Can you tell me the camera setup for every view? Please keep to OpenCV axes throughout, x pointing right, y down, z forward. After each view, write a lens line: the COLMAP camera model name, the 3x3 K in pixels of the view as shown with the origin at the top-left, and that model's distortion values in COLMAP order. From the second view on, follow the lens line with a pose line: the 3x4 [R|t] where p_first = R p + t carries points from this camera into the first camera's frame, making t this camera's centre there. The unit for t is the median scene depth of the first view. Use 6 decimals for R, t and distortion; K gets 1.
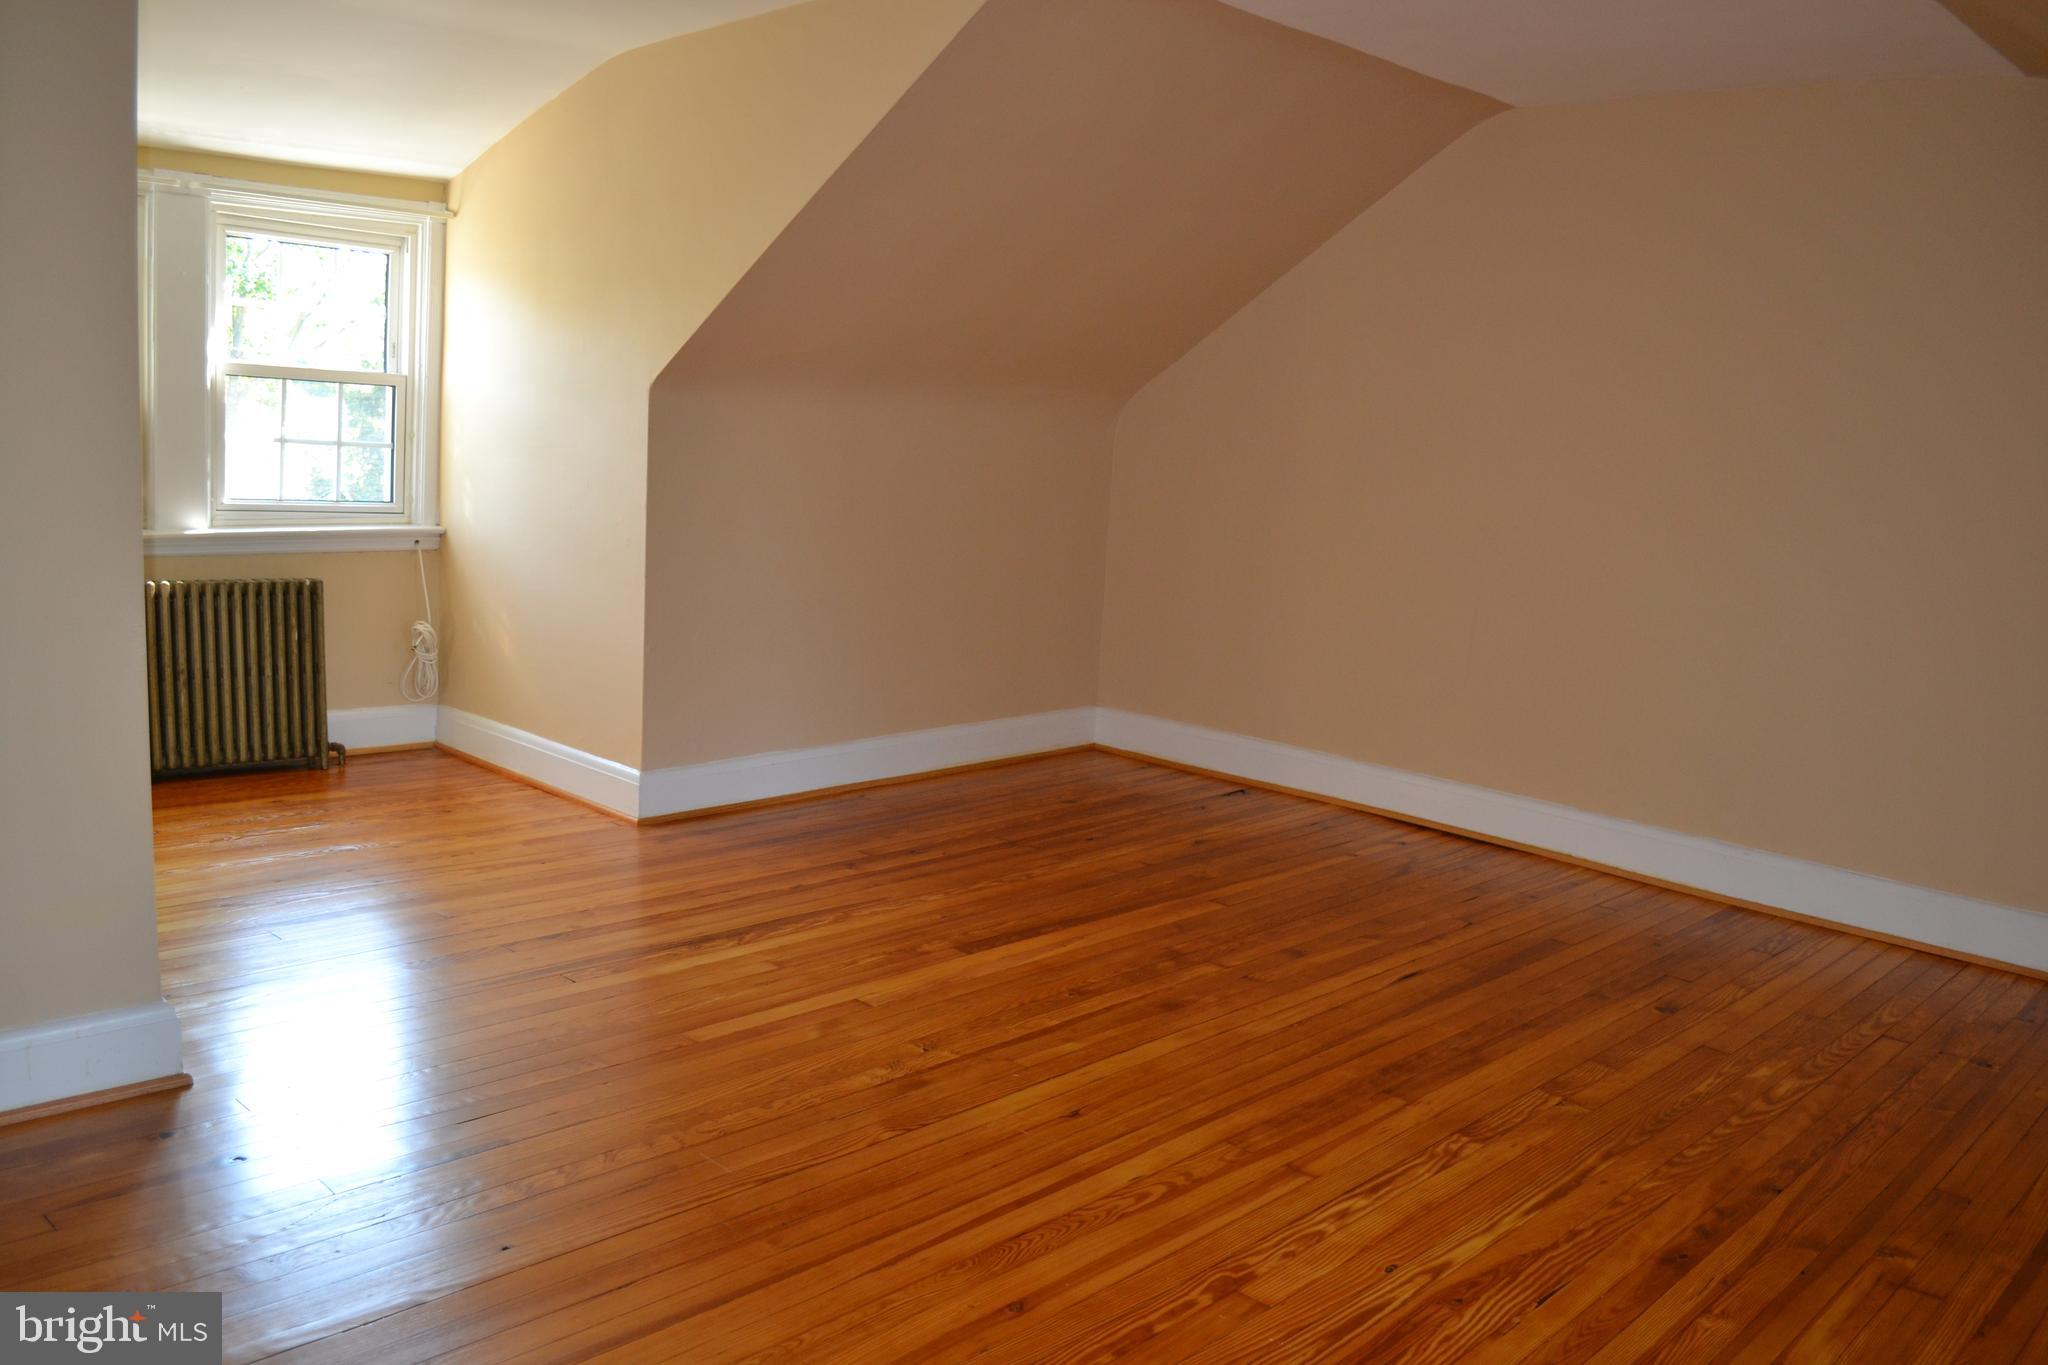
lens RADIAL K [[1623.2, 0, 1024.0], [0, 1623.2, 682.5], [0, 0, 1]] dist [-0.083145, 0.013589]
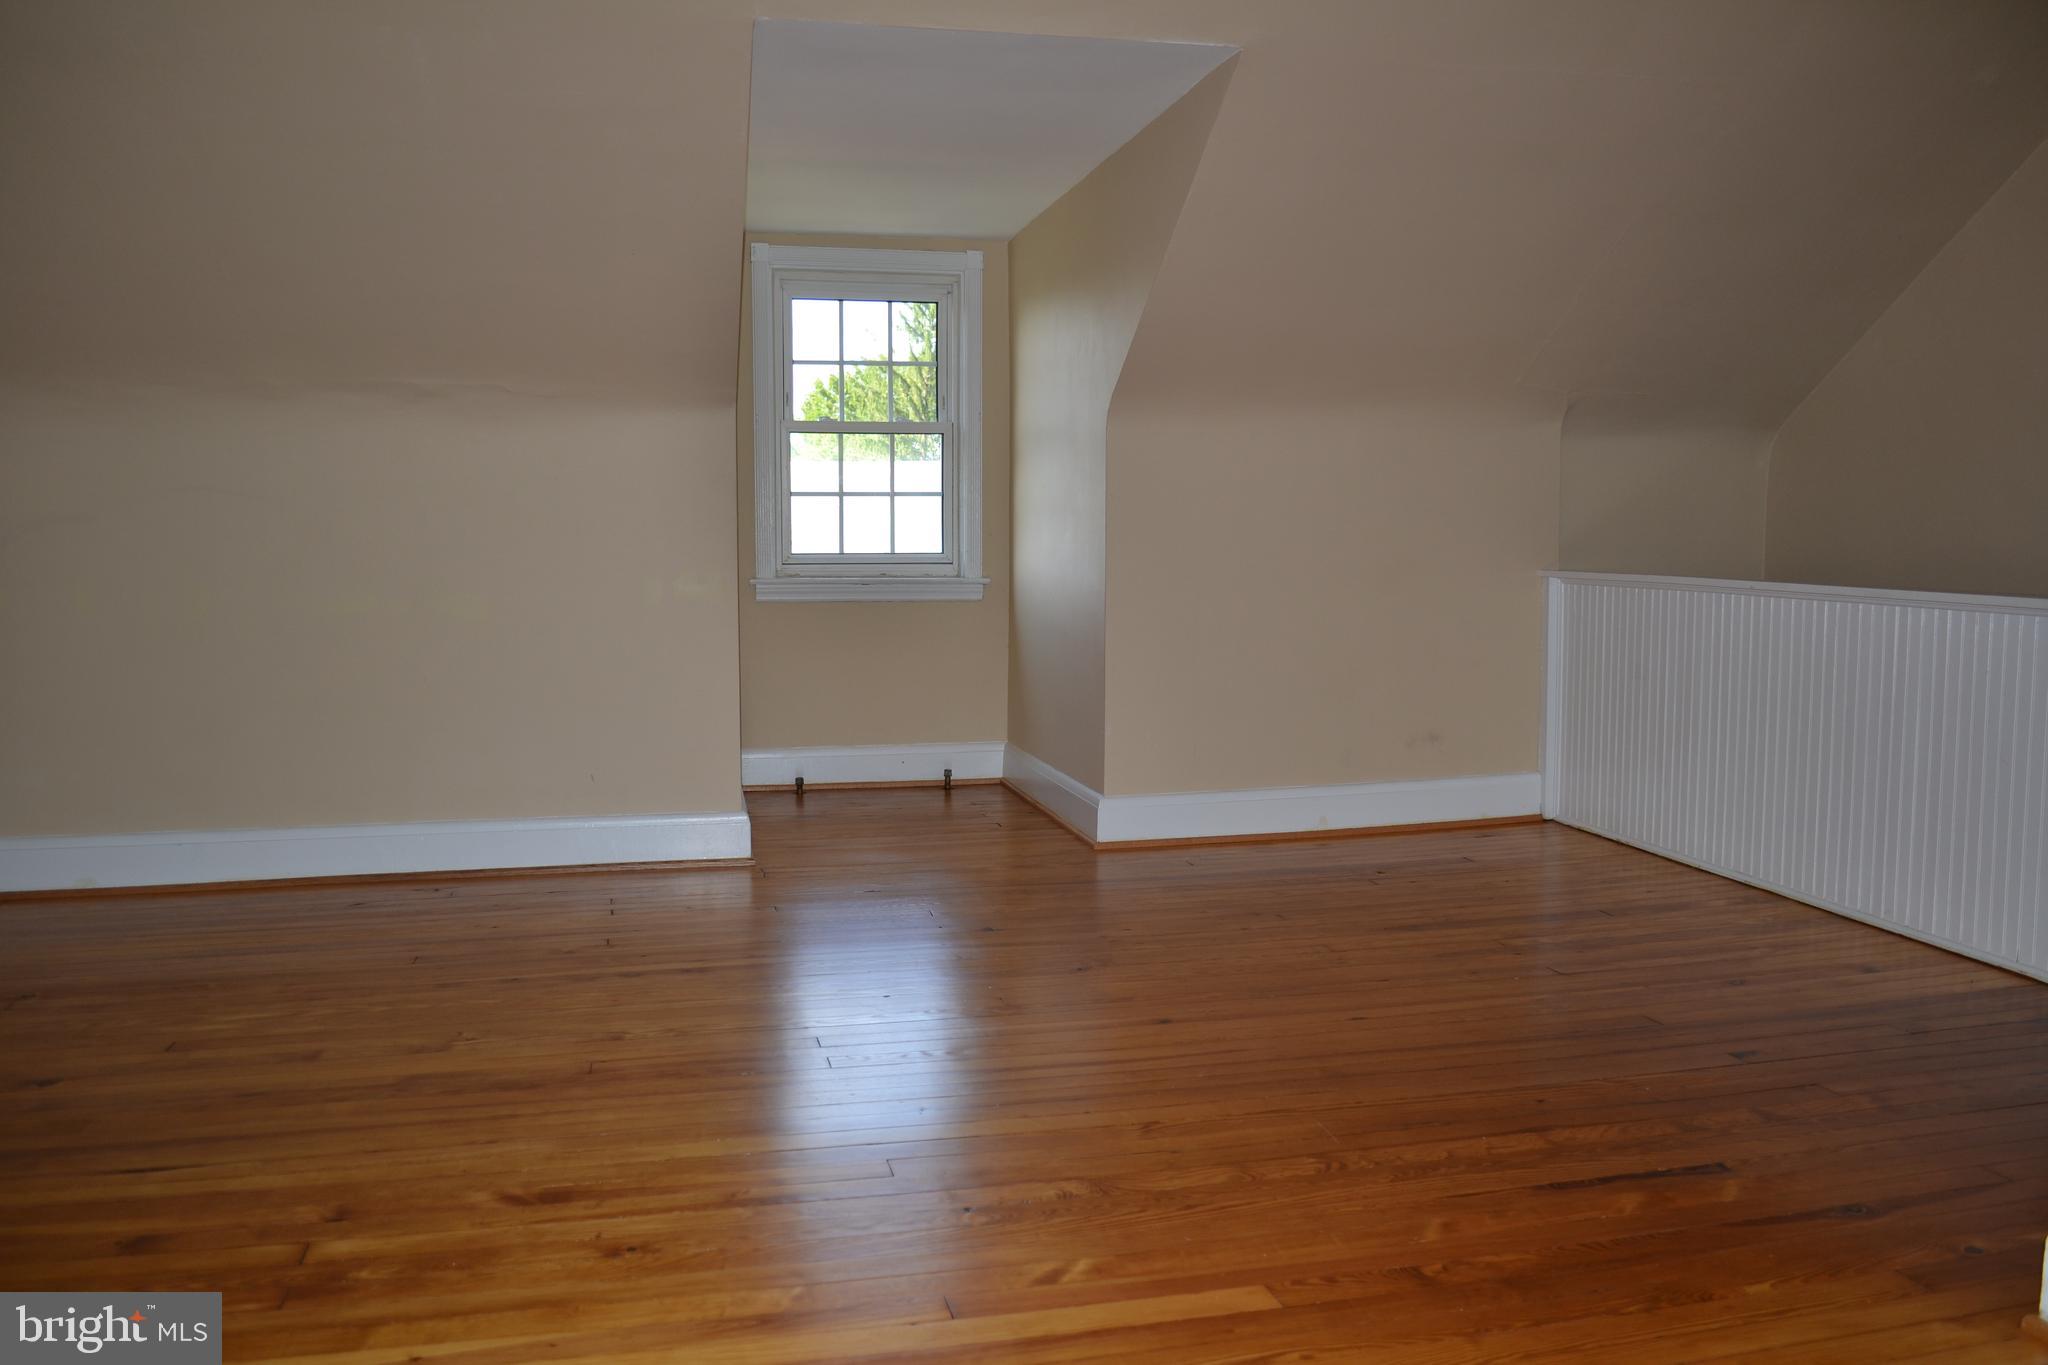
lens RADIAL K [[1623.2, 0, 1024.0], [0, 1623.2, 682.5], [0, 0, 1]] dist [-0.083145, 0.013589]
pose [[-0.837838, -0.100239, 0.536638, -0.443536], [0.047392, 0.965932, 0.254419, -0.177393], [-0.543858, 0.238595, -0.804544, 1.520551]]
